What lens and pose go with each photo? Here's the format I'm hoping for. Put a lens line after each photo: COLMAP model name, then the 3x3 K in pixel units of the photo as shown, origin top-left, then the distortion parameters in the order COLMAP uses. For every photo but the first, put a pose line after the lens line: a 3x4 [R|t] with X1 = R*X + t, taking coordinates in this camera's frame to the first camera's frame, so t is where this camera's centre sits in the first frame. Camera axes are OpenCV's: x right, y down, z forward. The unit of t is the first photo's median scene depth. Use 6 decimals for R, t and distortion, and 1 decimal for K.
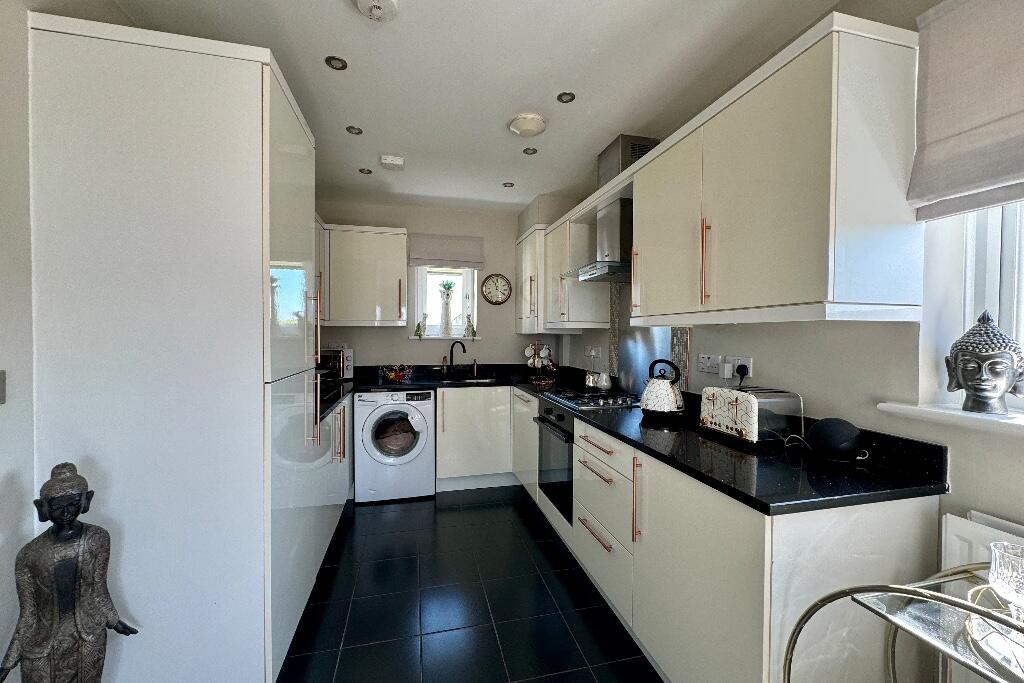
lens RADIAL K [[407.1, 0, 512.0], [0, 407.1, 341.5], [0, 0, 1]] dist [-0.000741, -0.000153]
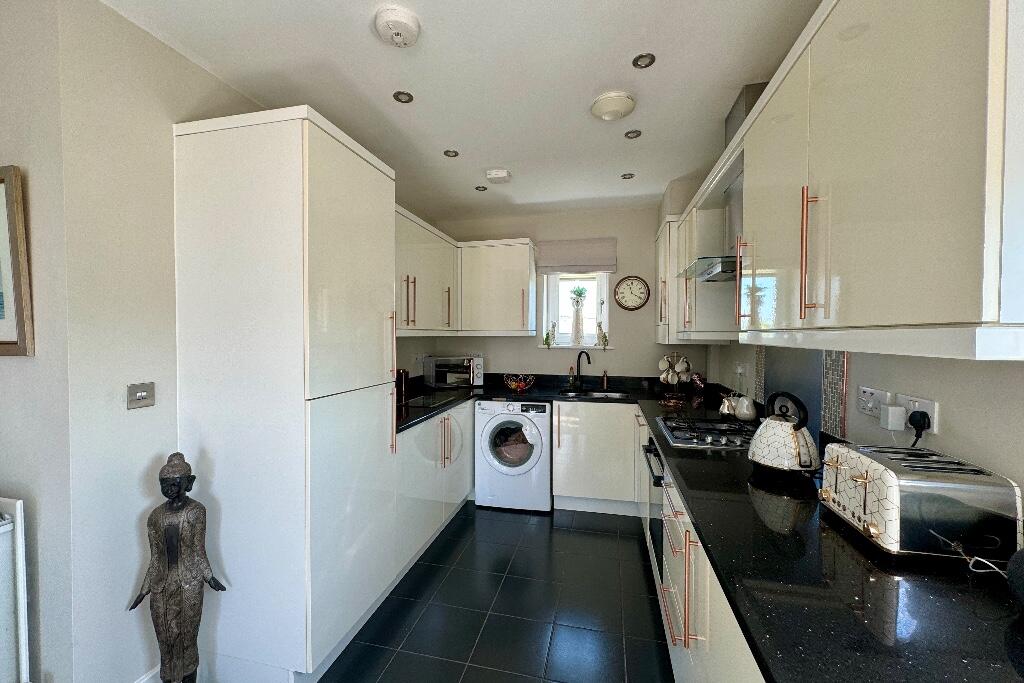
lens RADIAL K [[407.1, 0, 512.0], [0, 407.1, 341.5], [0, 0, 1]] dist [-0.000741, -0.000153]
pose [[0.889790, 0.004125, -0.456351, 0.169905], [-0.004570, 0.999990, 0.000129, -0.025515], [0.456347, 0.001971, 0.889800, 0.101337]]
